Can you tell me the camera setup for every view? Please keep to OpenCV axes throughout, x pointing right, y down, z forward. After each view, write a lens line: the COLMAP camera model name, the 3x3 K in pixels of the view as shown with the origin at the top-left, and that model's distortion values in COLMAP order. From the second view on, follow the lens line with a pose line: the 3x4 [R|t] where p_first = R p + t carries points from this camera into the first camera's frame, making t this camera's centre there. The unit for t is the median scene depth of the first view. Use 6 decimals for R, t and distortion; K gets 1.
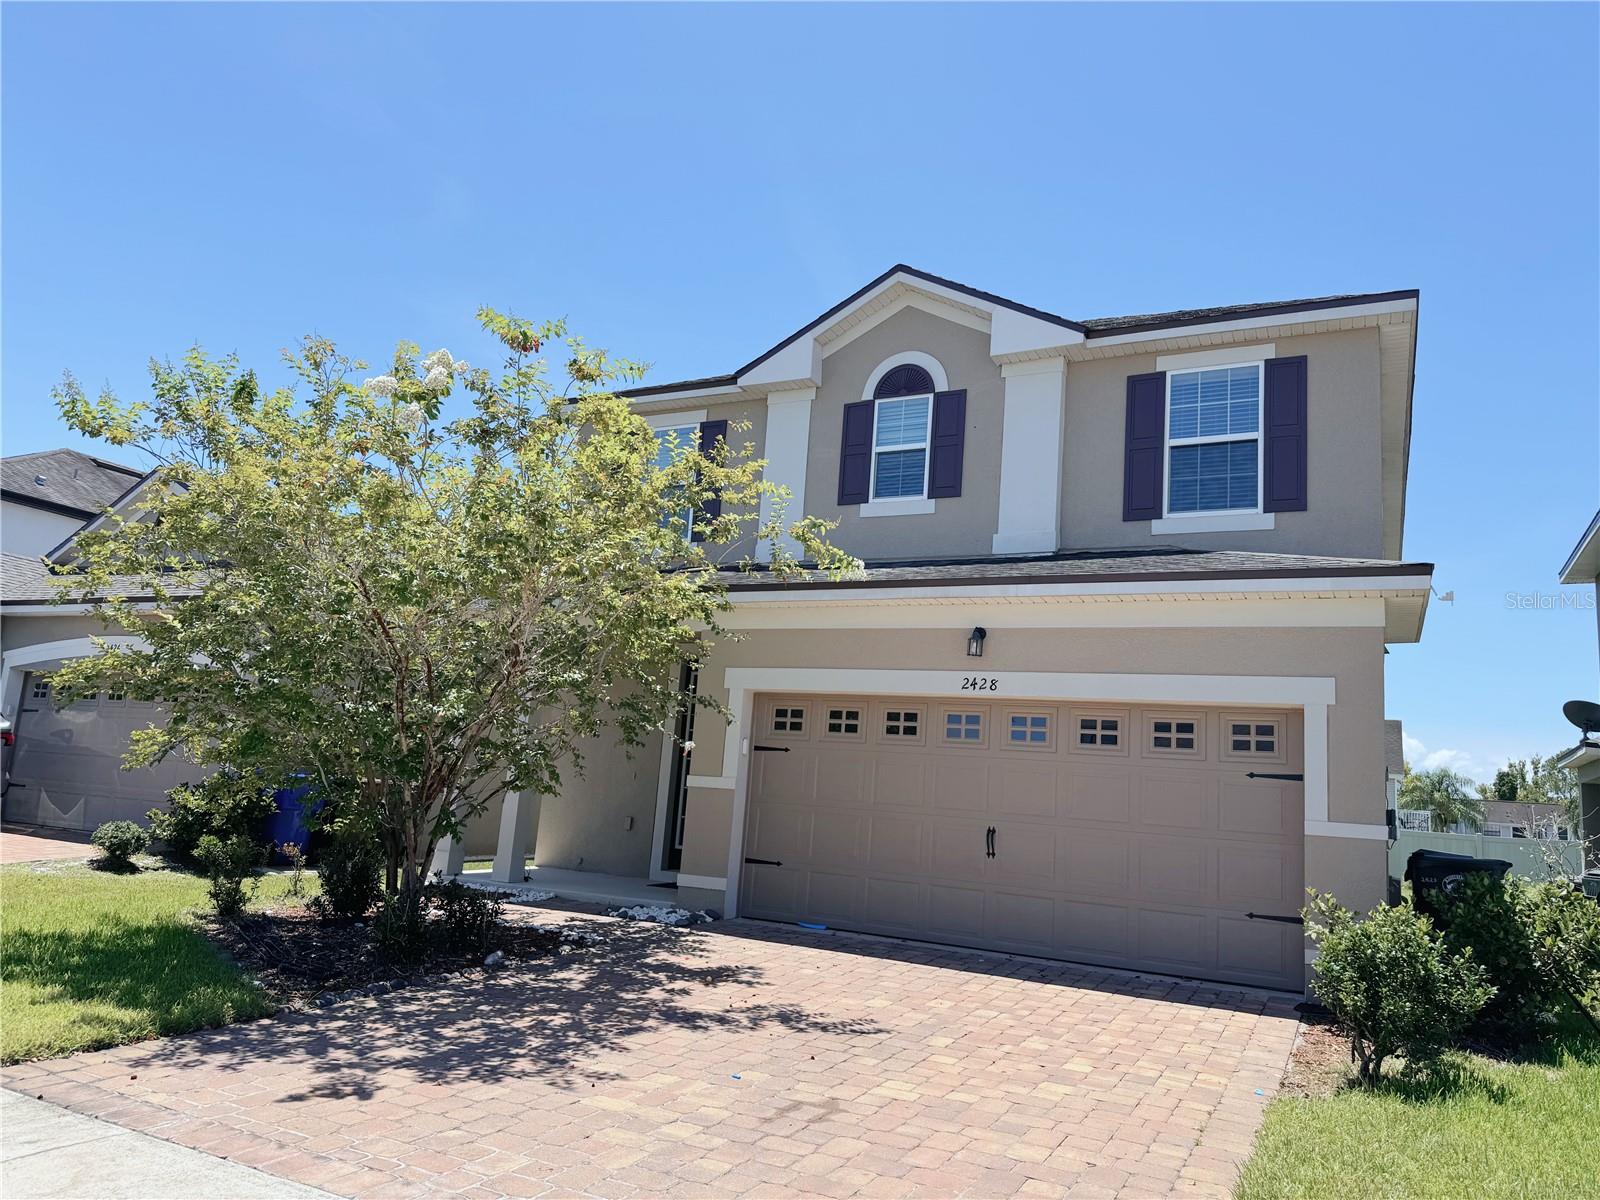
lens RADIAL K [[1123.1, 0, 795.7], [0, 1123.1, 614.7], [0, 0, 1]] dist [0.112892, -0.174785]
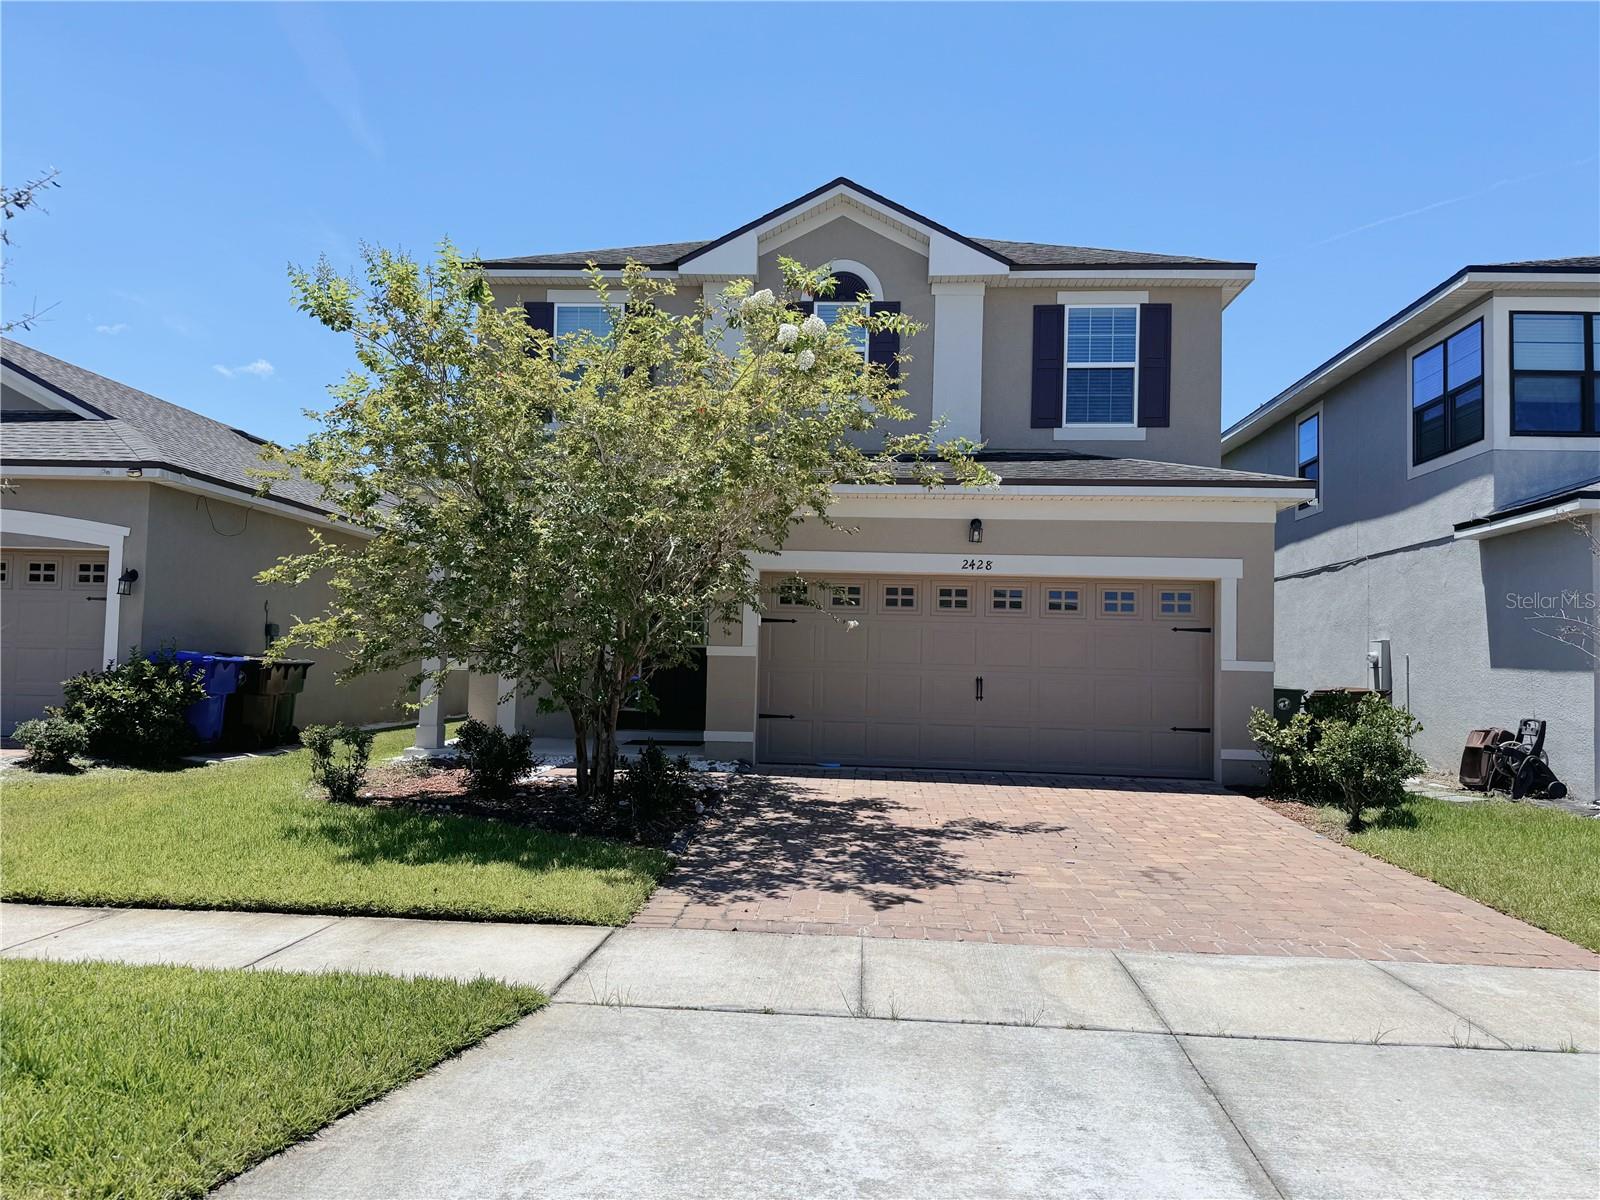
lens RADIAL K [[1123.1, 0, 795.7], [0, 1123.1, 614.7], [0, 0, 1]] dist [0.112892, -0.174785]
pose [[0.911243, -0.026723, 0.411000, -0.466760], [-0.024465, 0.992619, 0.118782, -0.021681], [-0.411141, -0.118295, 0.903864, -0.026880]]
